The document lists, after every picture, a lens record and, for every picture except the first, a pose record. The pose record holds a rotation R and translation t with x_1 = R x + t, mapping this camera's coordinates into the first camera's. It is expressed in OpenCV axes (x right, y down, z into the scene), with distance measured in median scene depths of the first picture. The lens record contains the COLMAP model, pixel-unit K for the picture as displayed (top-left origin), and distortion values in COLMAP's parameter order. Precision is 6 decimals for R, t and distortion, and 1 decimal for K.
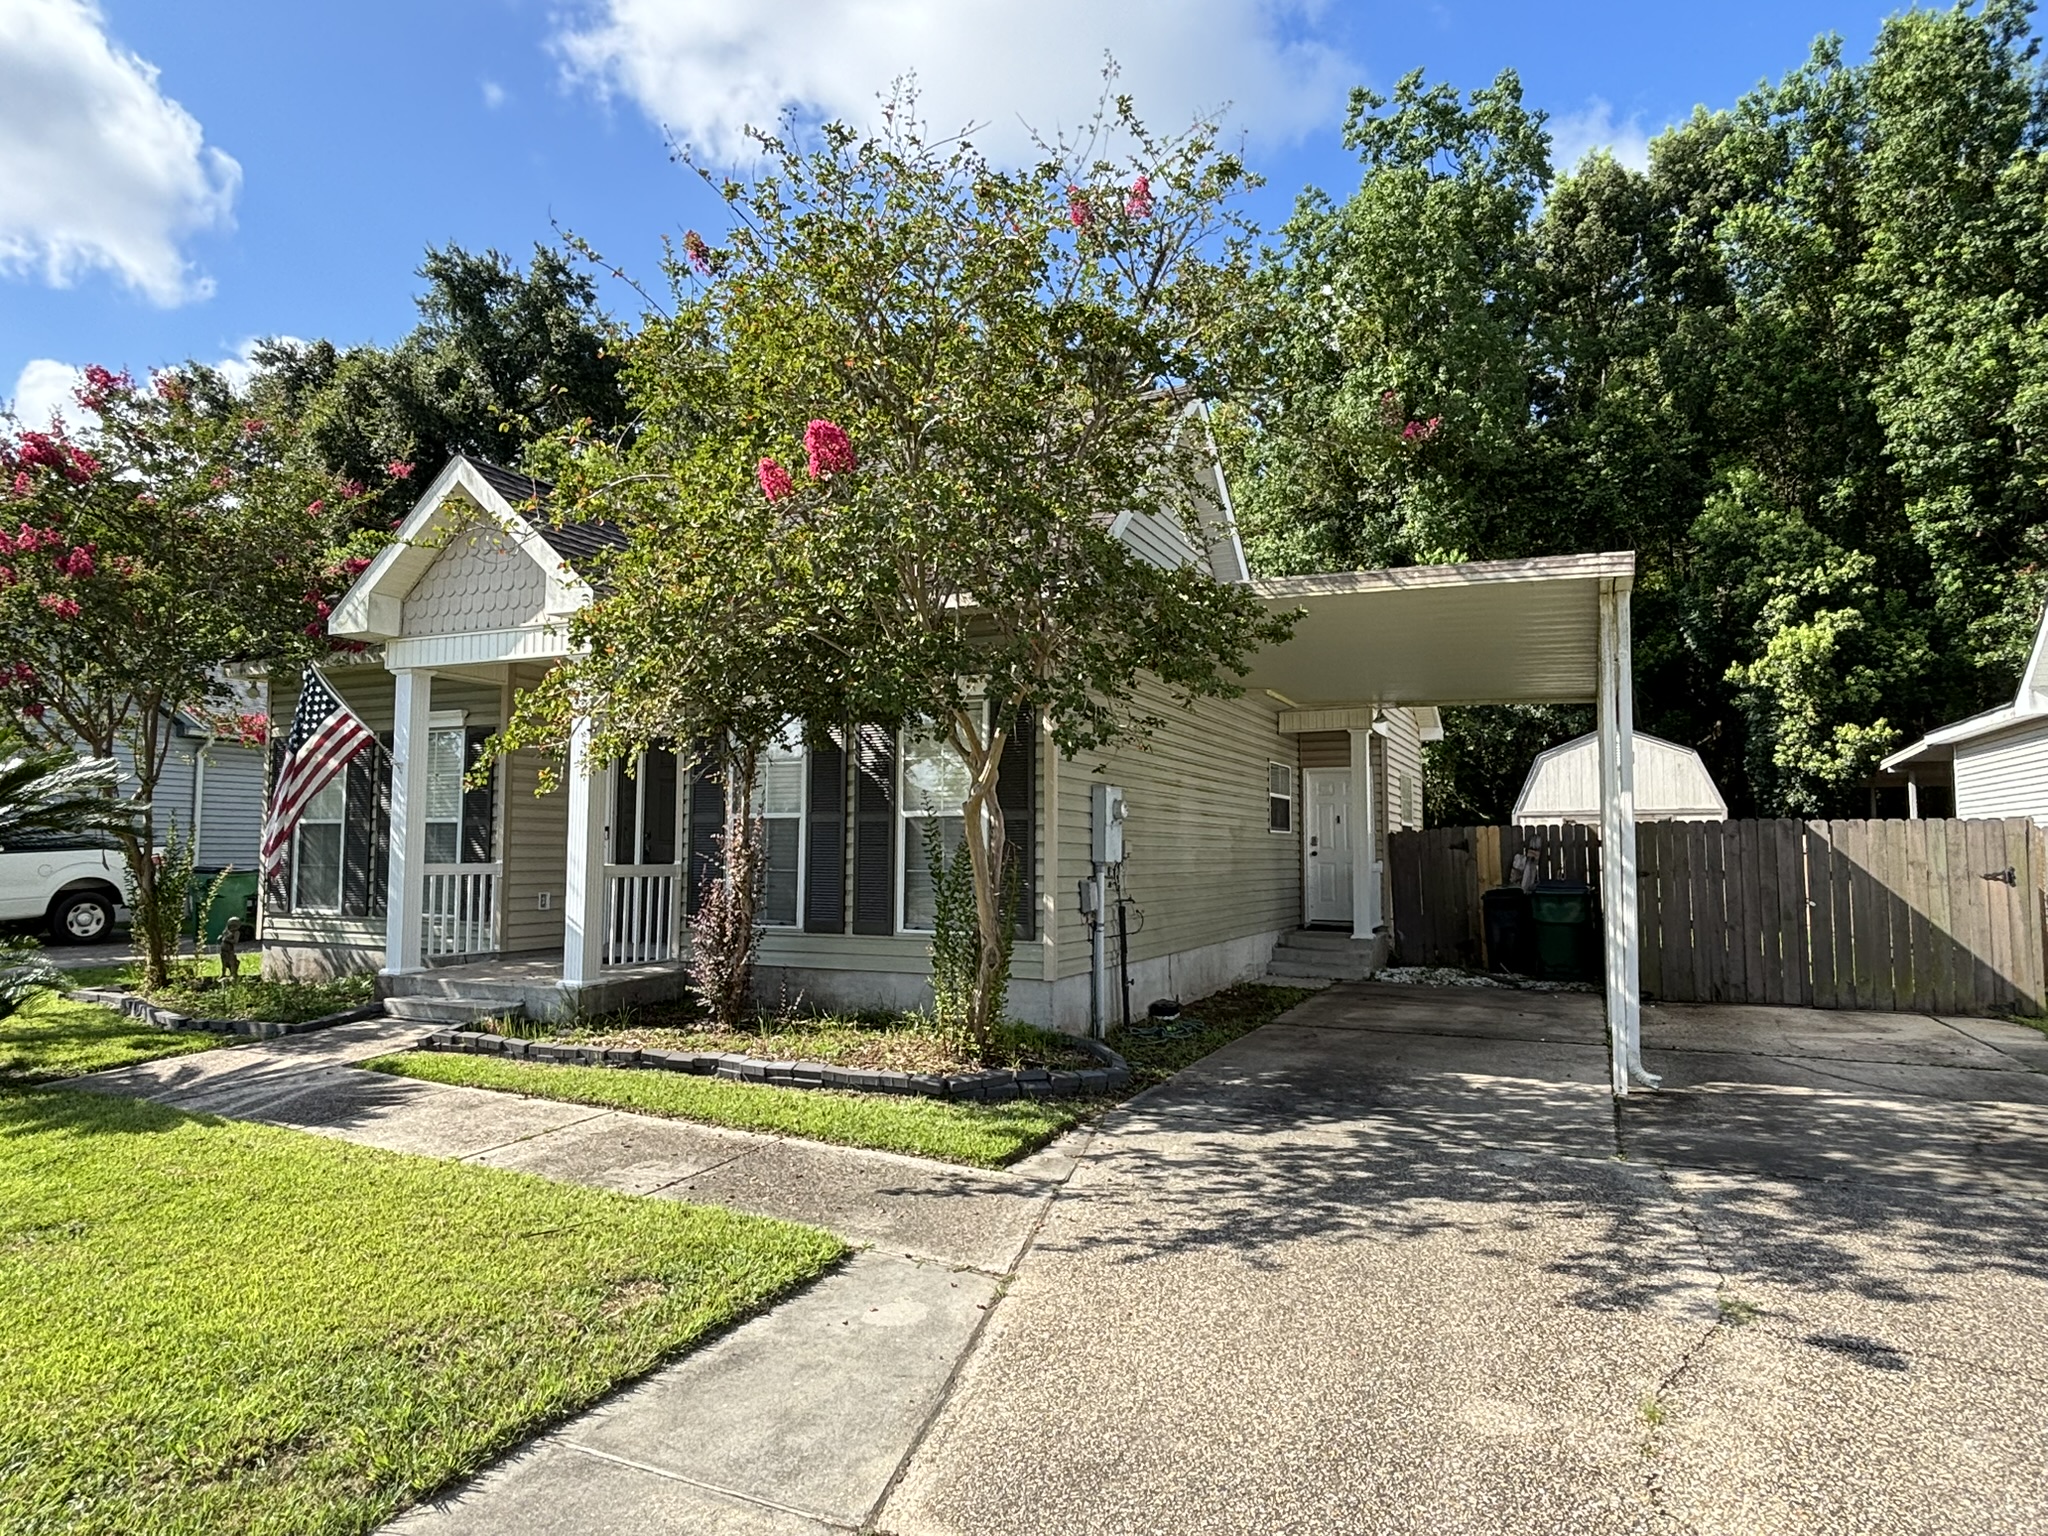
lens RADIAL K [[1184.6, 0, 1024.0], [0, 1184.6, 768.0], [0, 0, 1]] dist [0.040070, -0.000448]
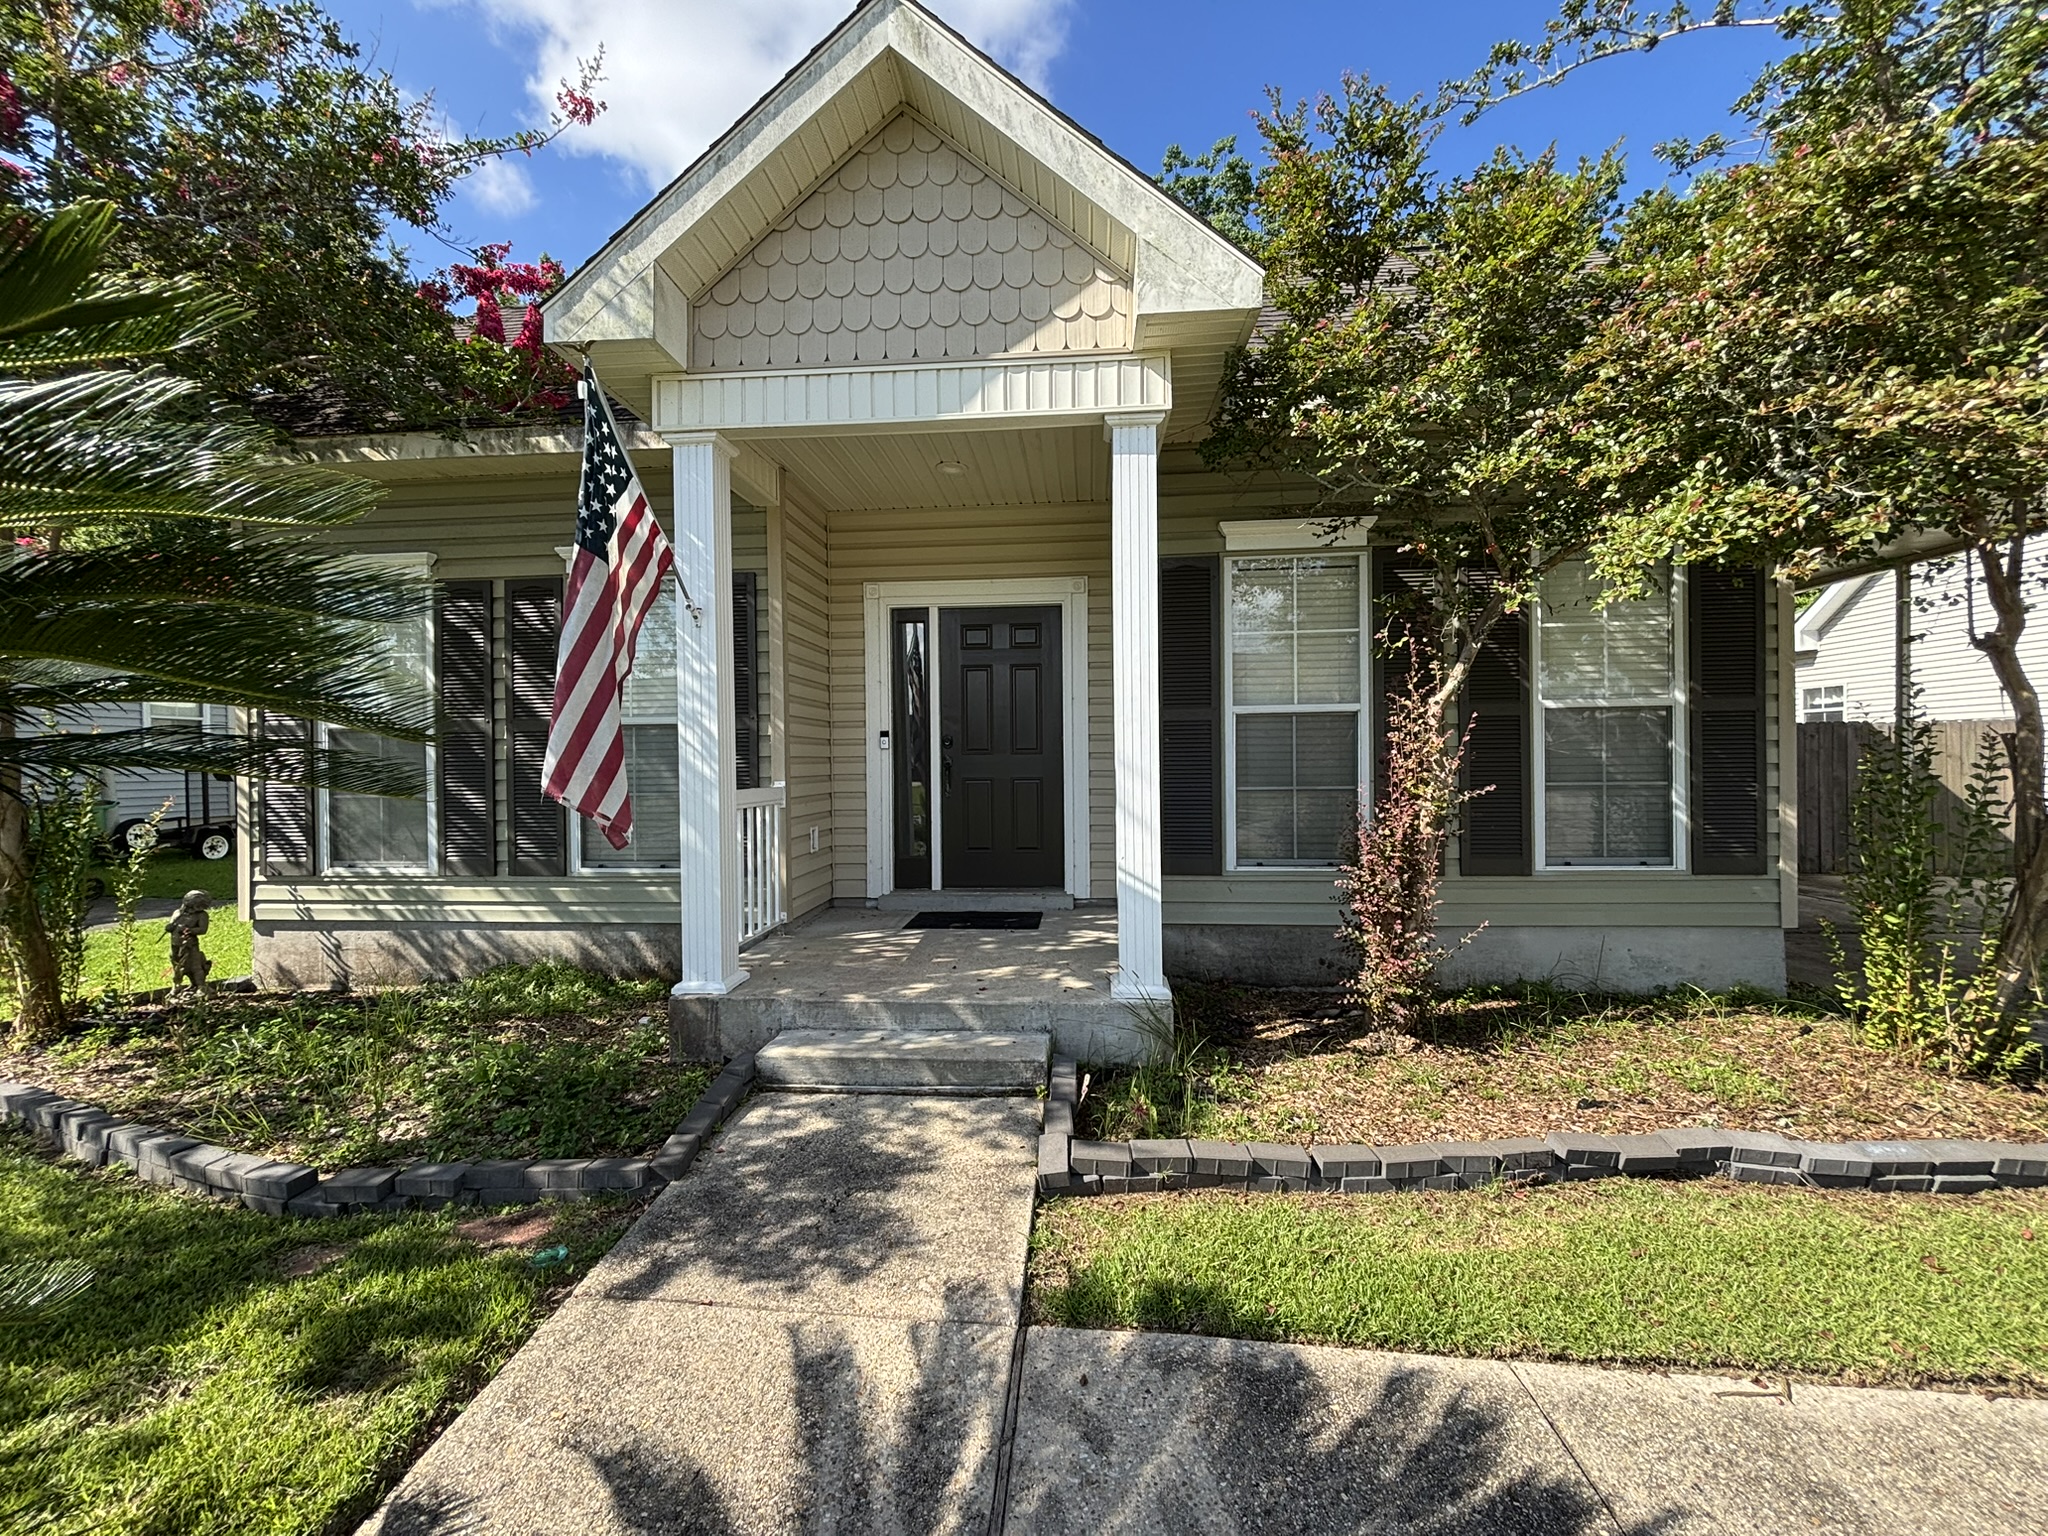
lens RADIAL K [[799.8, 0, 1031.4], [0, 799.8, 753.3], [0, 0, 1]] dist [0.014102, 0.000135]
pose [[0.929649, -0.021254, 0.367834, -0.449524], [-0.006217, 0.997288, 0.073337, 0.029044], [-0.368395, -0.070464, 0.926995, 0.523870]]
